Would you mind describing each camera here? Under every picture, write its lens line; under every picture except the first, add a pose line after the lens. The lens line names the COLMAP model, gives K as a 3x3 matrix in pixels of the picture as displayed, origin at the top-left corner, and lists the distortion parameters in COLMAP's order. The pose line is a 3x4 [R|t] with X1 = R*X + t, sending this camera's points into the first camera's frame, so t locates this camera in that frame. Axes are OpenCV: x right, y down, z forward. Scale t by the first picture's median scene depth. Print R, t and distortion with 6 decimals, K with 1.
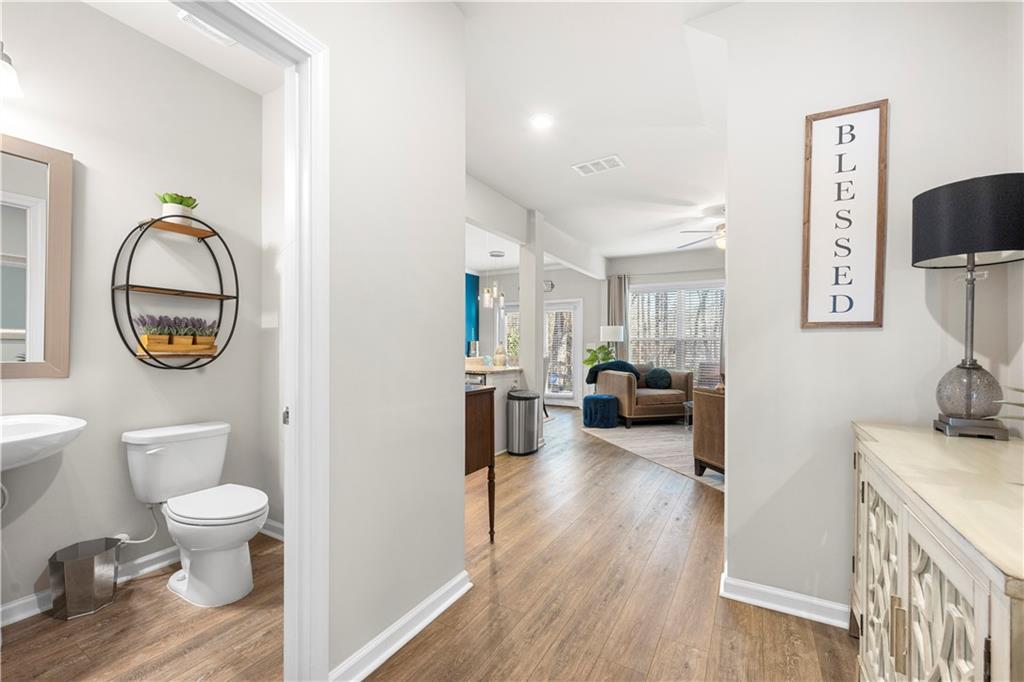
lens RADIAL K [[409.0, 0, 512.3], [0, 409.0, 348.2], [0, 0, 1]] dist [-0.000579, -0.000248]
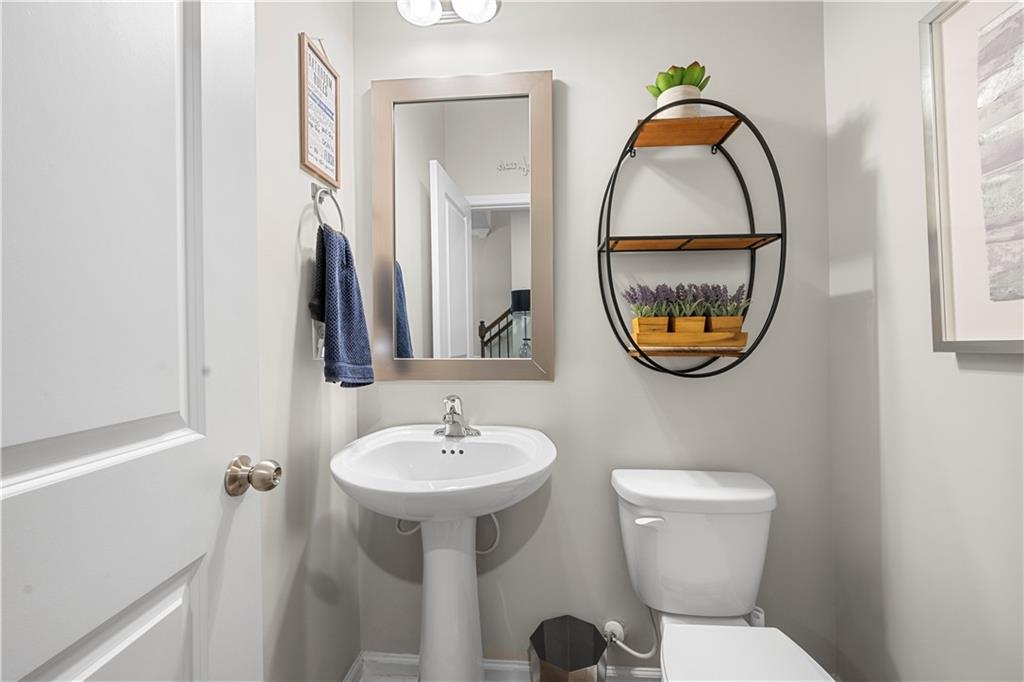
lens RADIAL K [[409.0, 0, 505.0], [0, 409.0, 339.5], [0, 0, 1]] dist [-0.000579, -0.000248]
pose [[0.404603, -0.016809, -0.914338, -0.381722], [0.012588, 0.999839, -0.012811, 0.004767], [0.914406, -0.006326, 0.404749, 0.522561]]
